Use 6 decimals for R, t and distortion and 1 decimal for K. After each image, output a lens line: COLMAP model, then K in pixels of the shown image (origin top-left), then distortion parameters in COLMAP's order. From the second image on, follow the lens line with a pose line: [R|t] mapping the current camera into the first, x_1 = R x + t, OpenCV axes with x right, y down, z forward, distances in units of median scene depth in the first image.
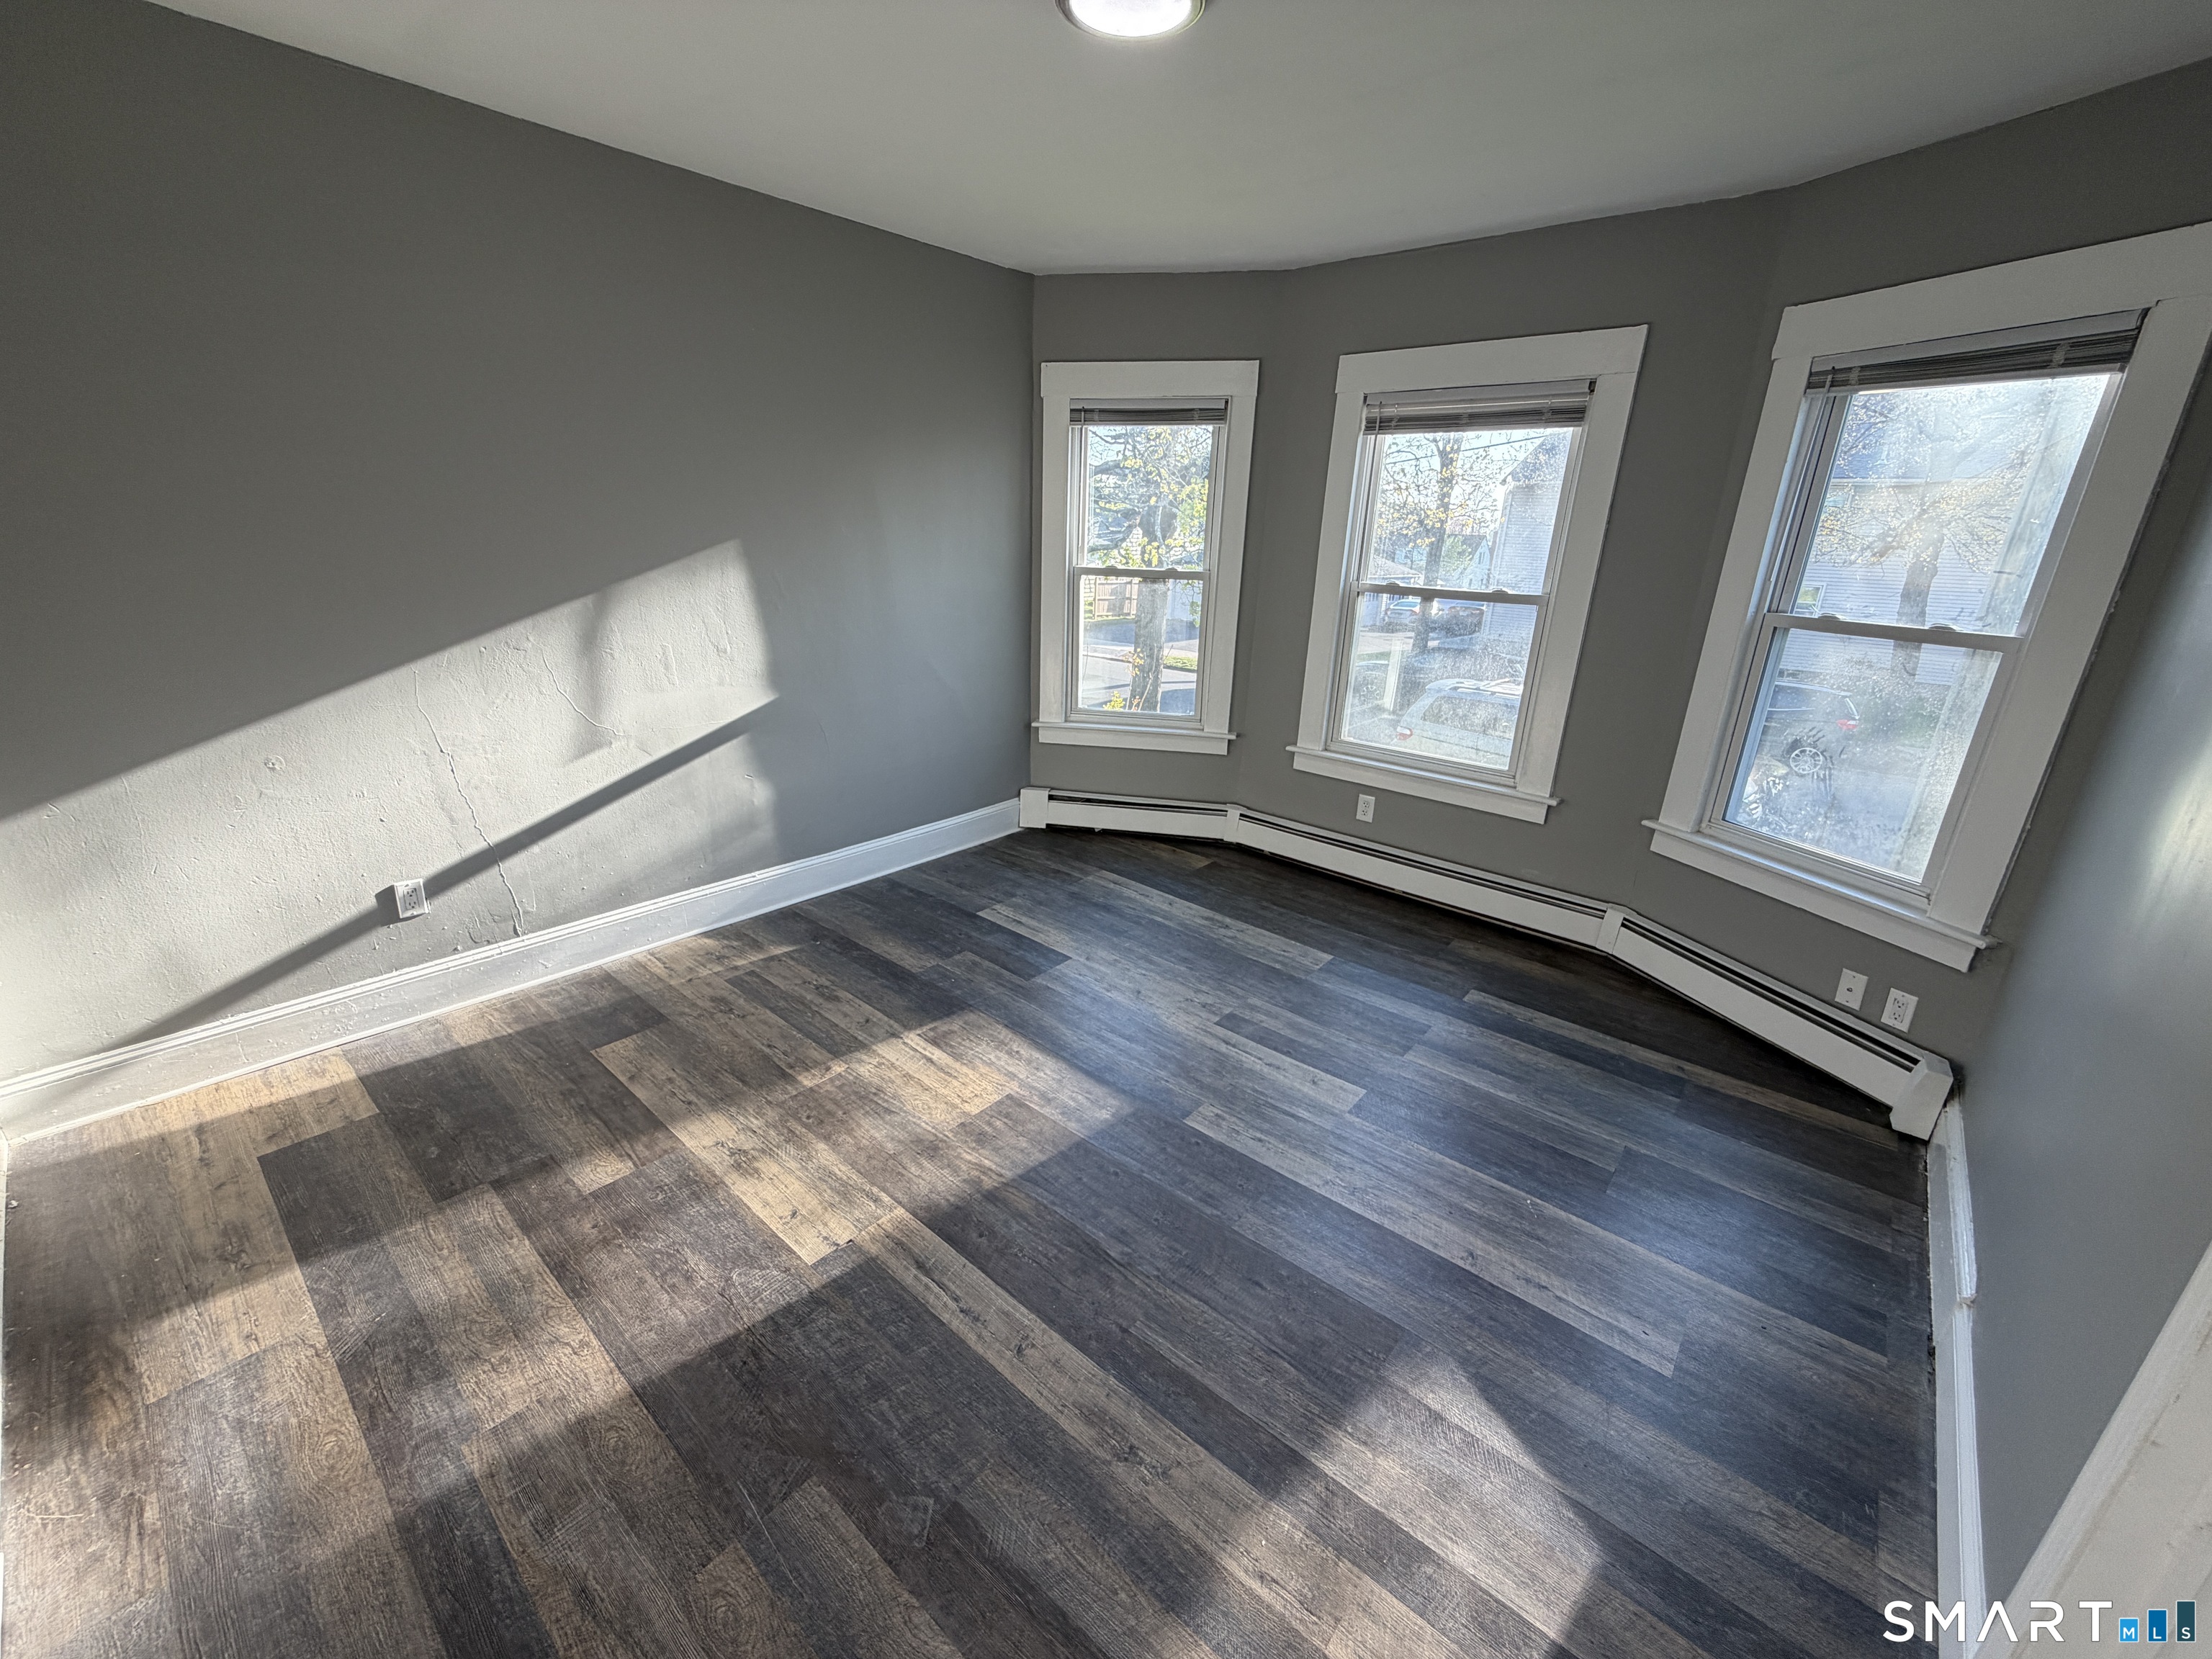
lens RADIAL K [[879.8, 0, 1098.7], [0, 879.8, 830.5], [0, 0, 1]] dist [-0.000401, 0.000653]
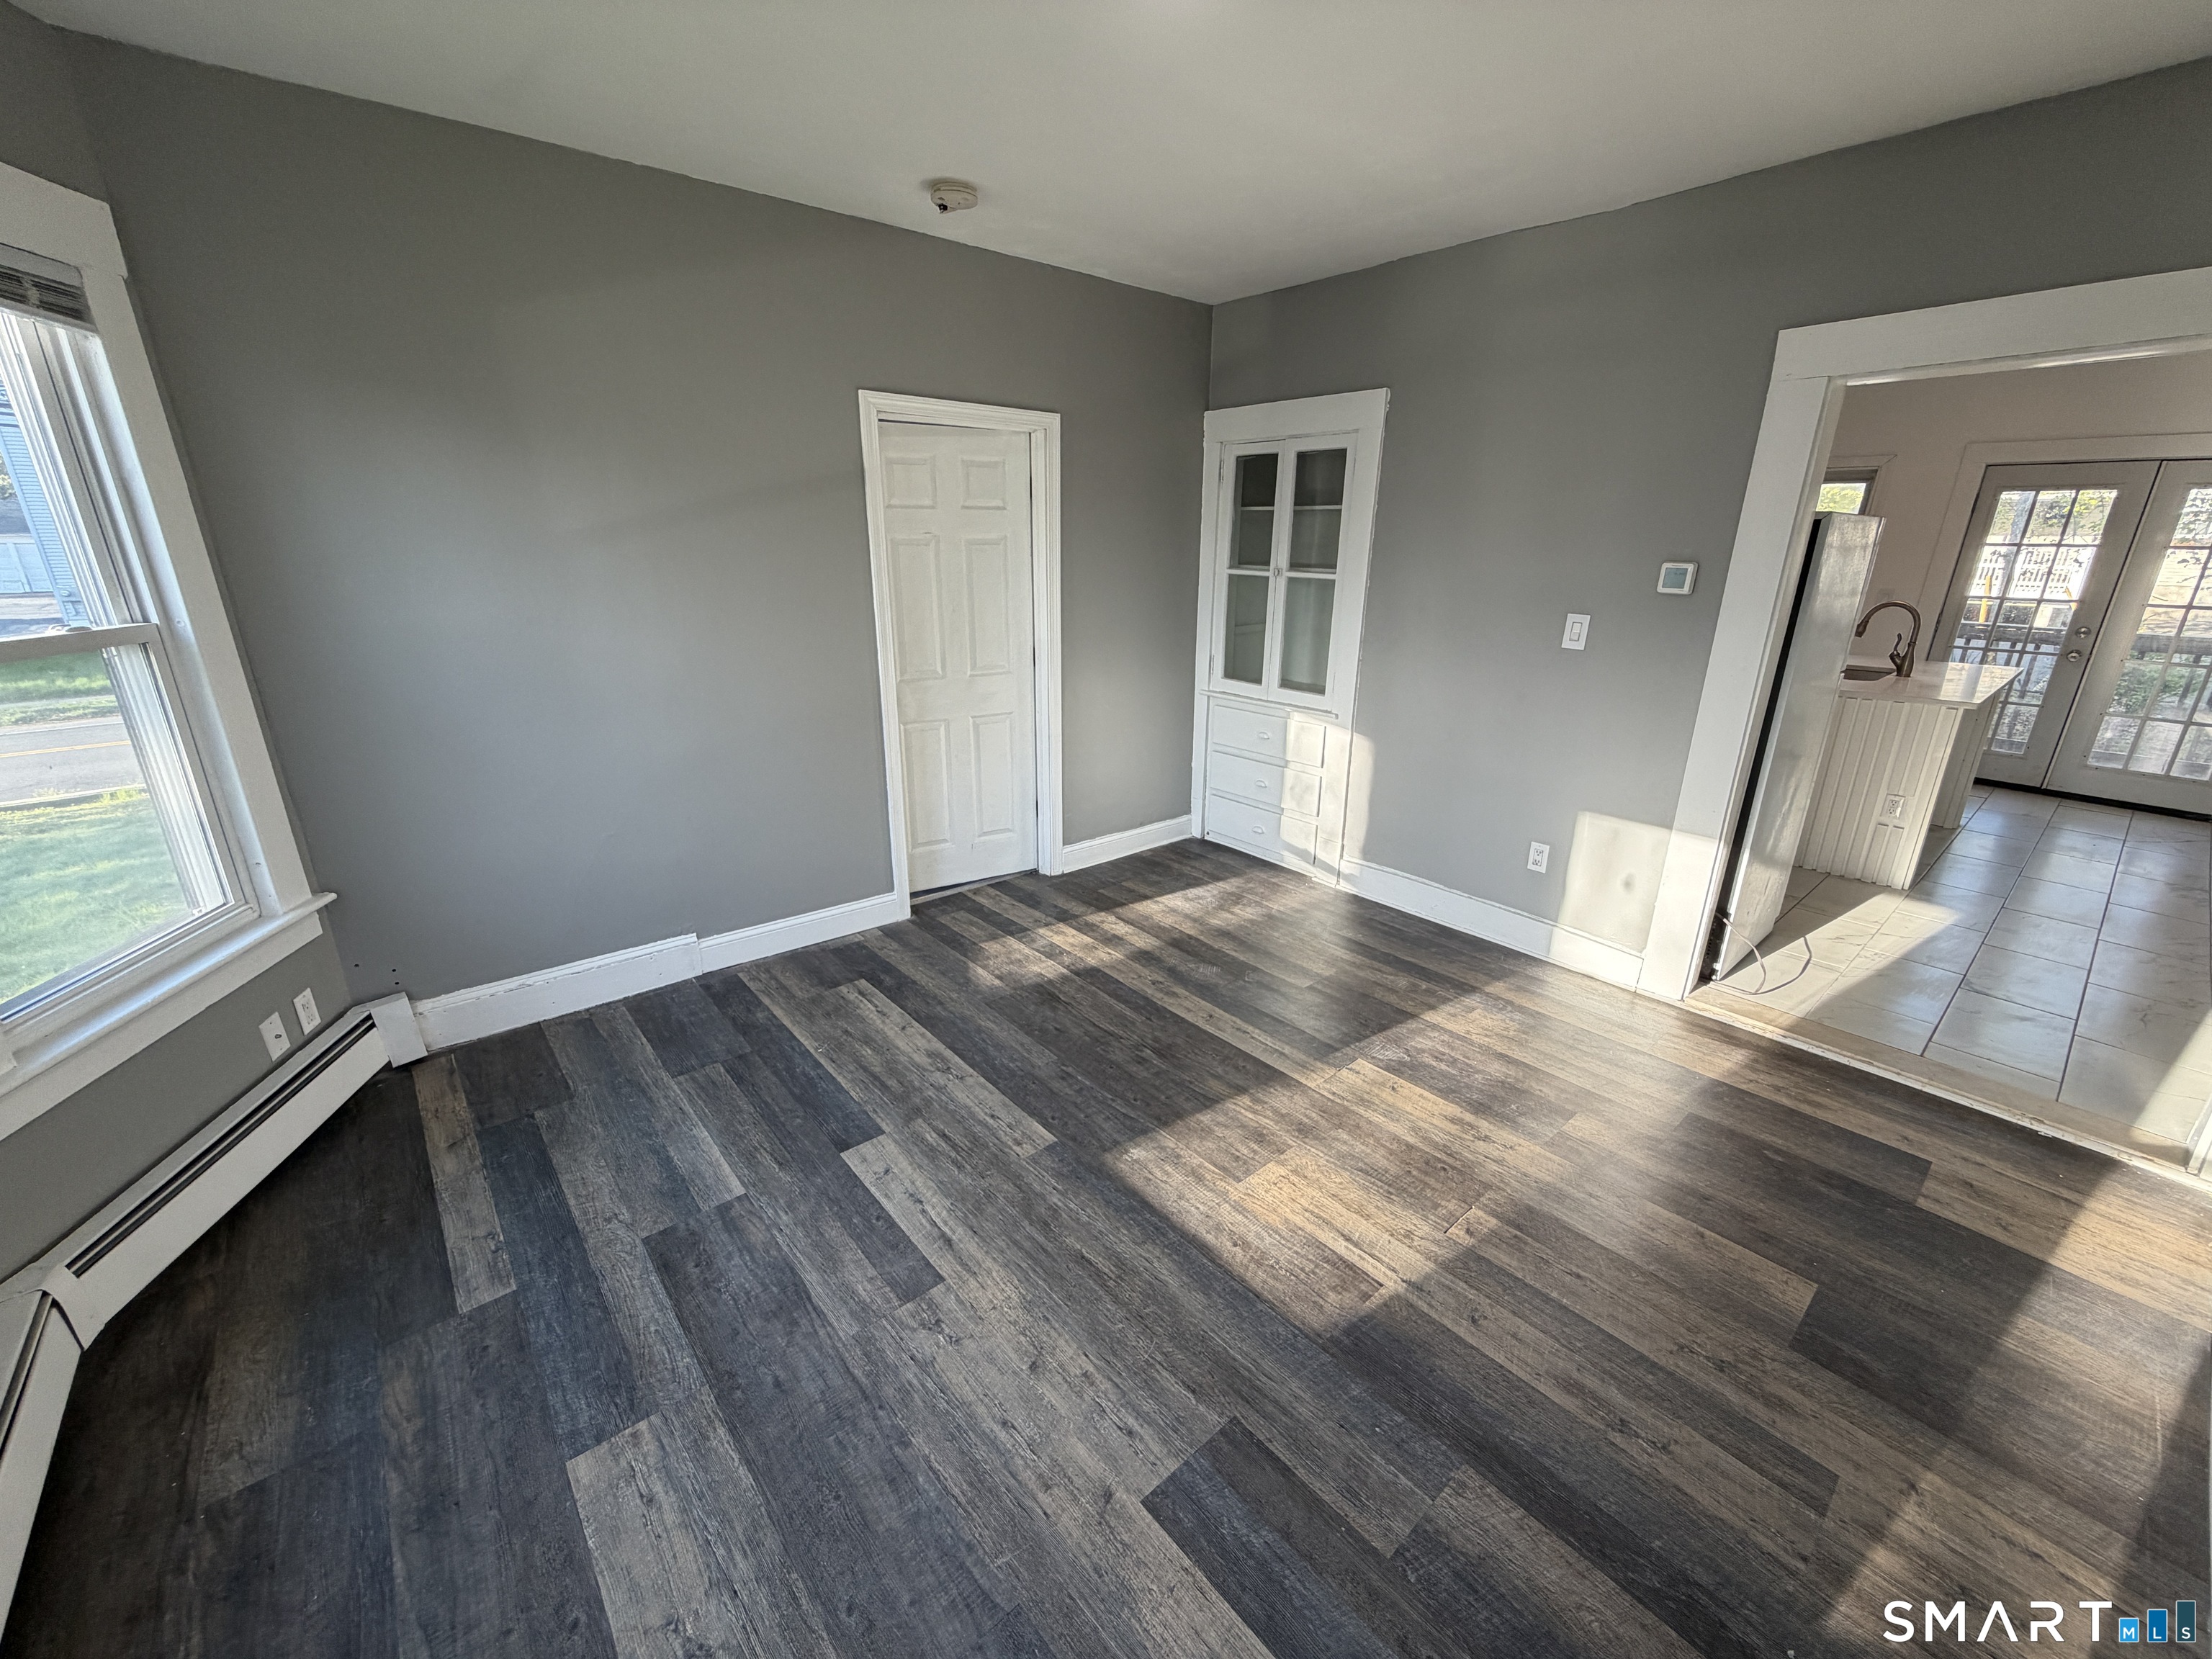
lens RADIAL K [[879.8, 0, 1100.8], [0, 879.8, 831.6], [0, 0, 1]] dist [-0.000401, 0.000653]
pose [[-0.987131, -0.088319, 0.133316, -0.047984], [0.011869, 0.790895, 0.611837, -0.491957], [-0.159475, 0.605546, -0.779668, 1.395805]]
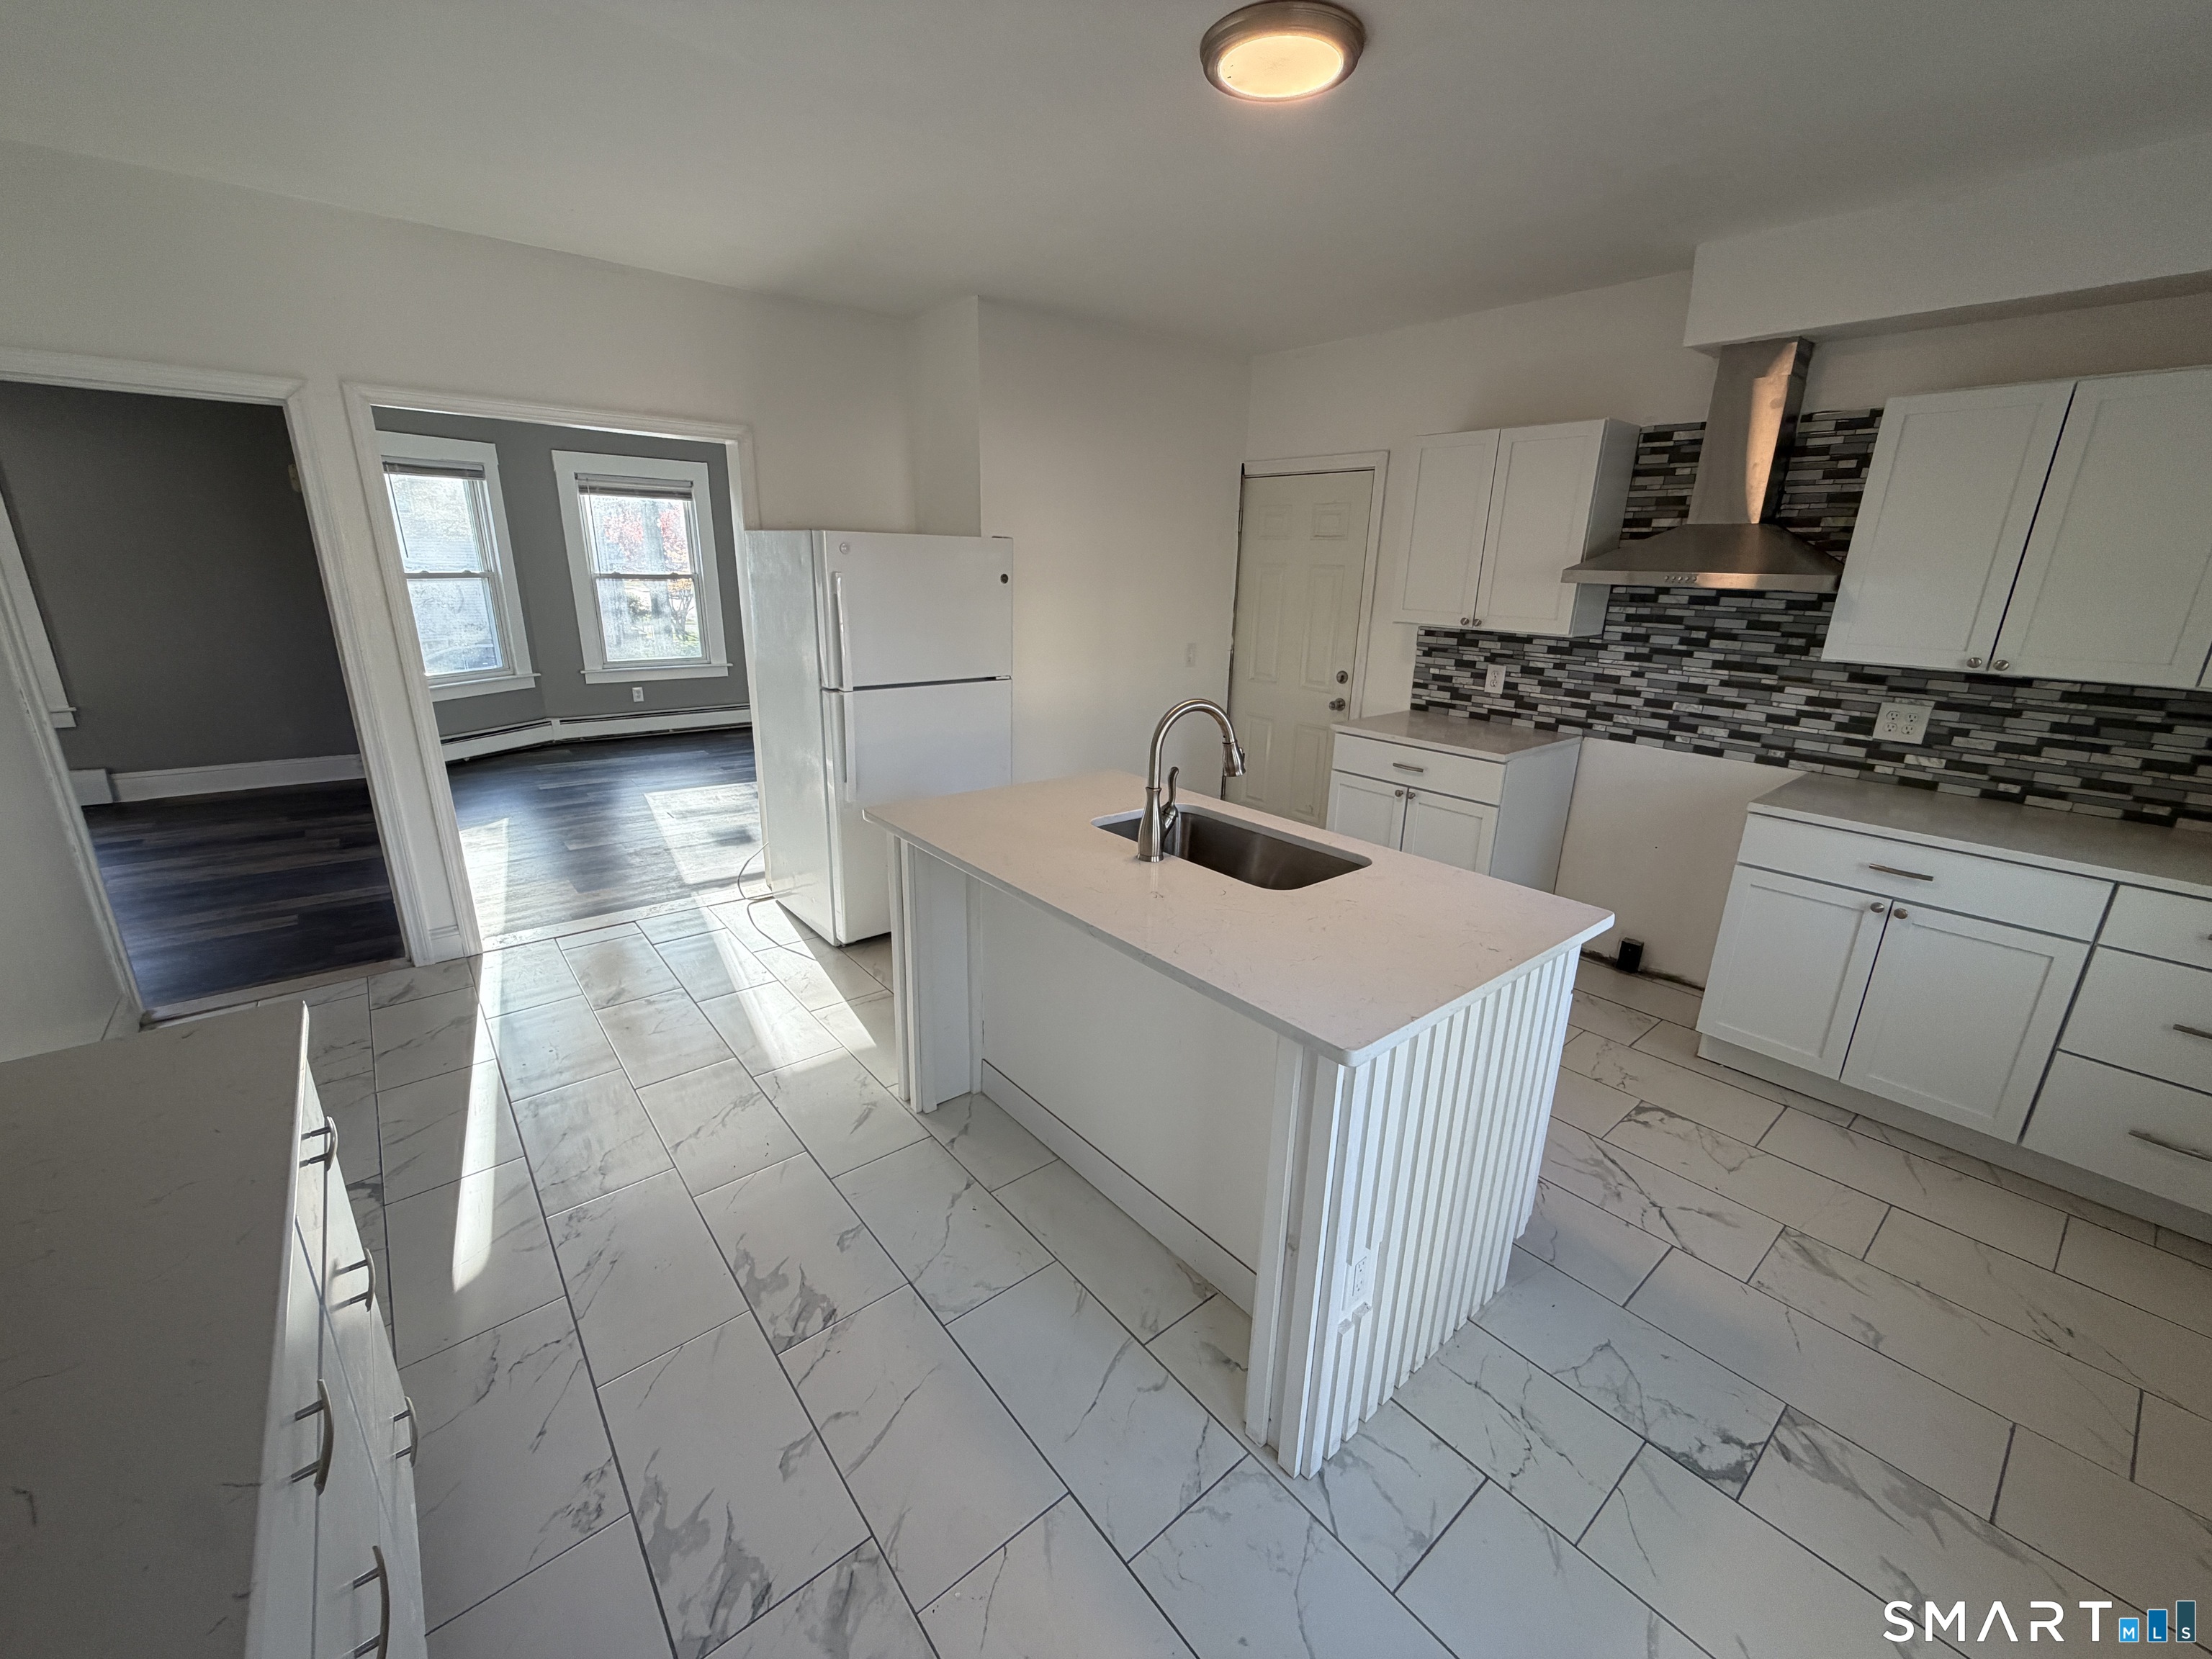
lens RADIAL K [[879.8, 0, 1102.1], [0, 879.8, 831.3], [0, 0, 1]] dist [-0.000401, 0.000653]
pose [[0.174651, -0.324714, 0.929547, -1.973206], [0.298297, 0.917141, 0.264333, 0.060036], [-0.938358, 0.231115, 0.257041, -0.480587]]
